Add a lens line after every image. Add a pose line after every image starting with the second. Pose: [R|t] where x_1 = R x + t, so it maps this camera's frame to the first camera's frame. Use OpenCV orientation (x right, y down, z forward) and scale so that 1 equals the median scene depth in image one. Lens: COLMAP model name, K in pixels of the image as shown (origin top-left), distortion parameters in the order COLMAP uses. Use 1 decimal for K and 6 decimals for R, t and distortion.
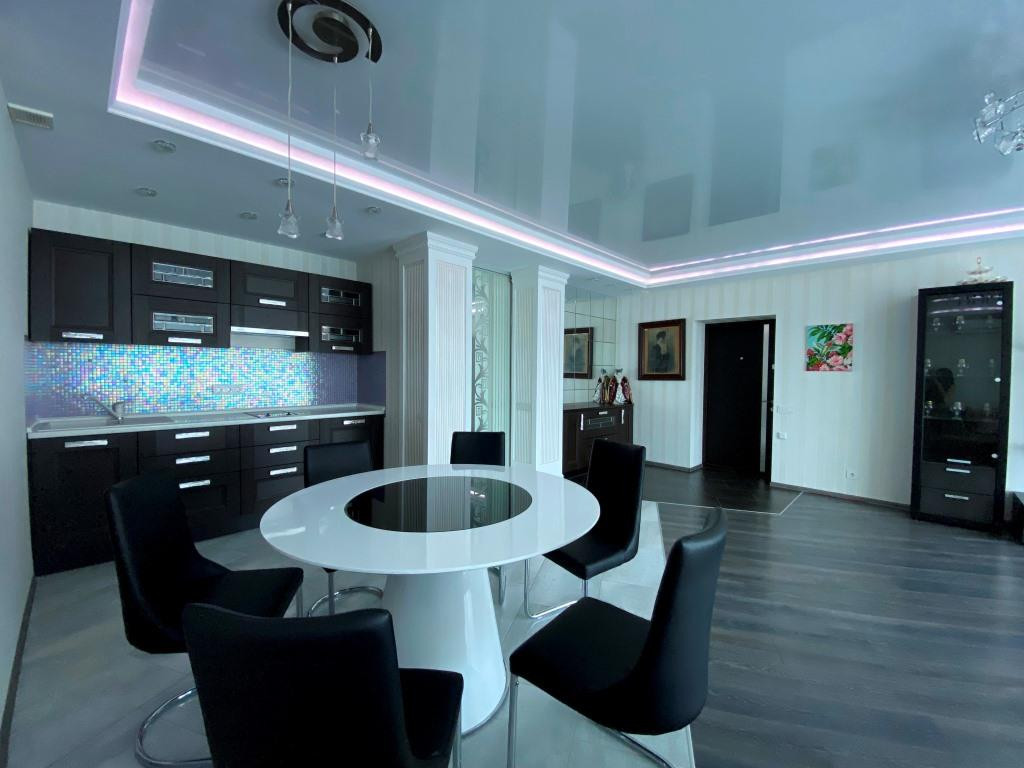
lens RADIAL K [[425.6, 0, 523.0], [0, 425.6, 382.6], [0, 0, 1]] dist [0.036550, -0.031080]
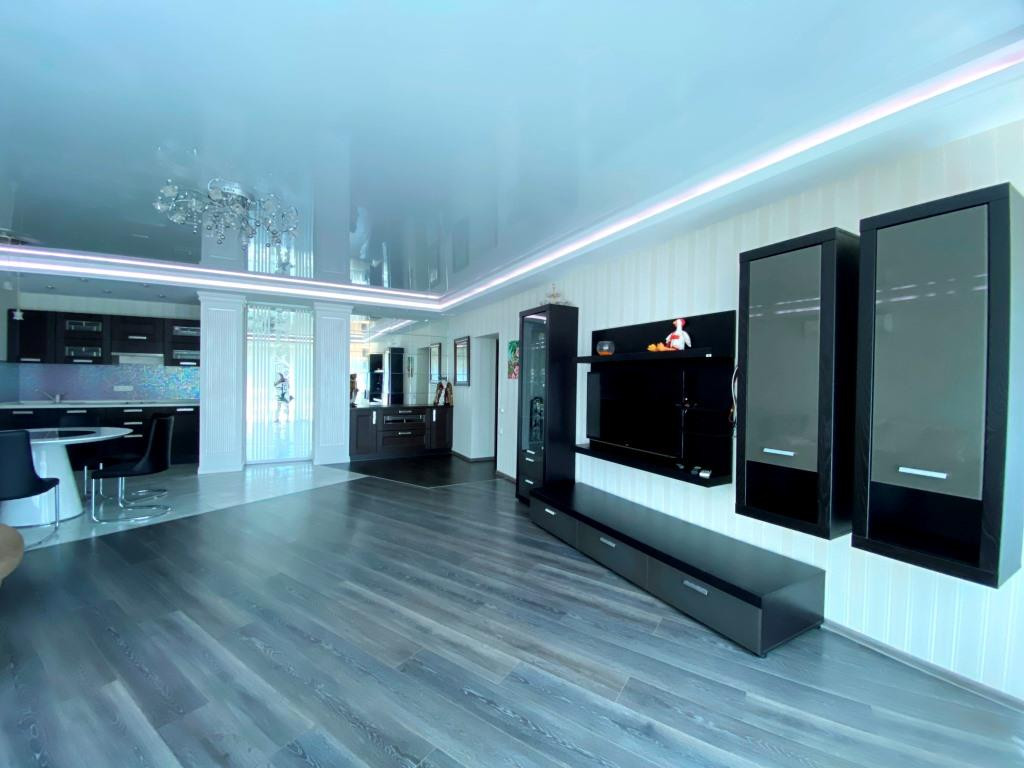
lens RADIAL K [[414.8, 0, 528.6], [0, 414.8, 382.2], [0, 0, 1]] dist [0.024088, -0.026368]
pose [[0.960542, 0.004597, -0.278098, 1.102500], [-0.010394, 0.999758, -0.019375, 0.006143], [0.277942, 0.021501, 0.960357, -0.121868]]
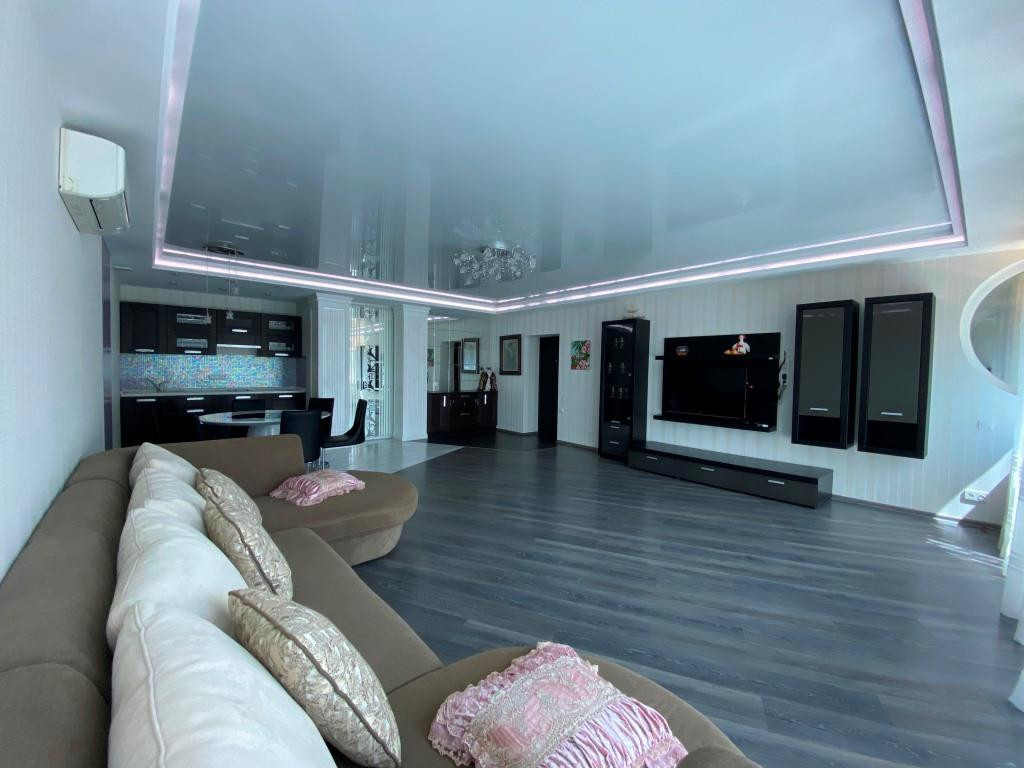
lens RADIAL K [[414.8, 0, 528.6], [0, 414.8, 382.2], [0, 0, 1]] dist [0.024088, -0.026368]
pose [[0.996996, 0.009120, -0.076908, 0.654916], [-0.008628, 0.999940, 0.006724, 0.012410], [0.076965, -0.006040, 0.997015, -0.579251]]
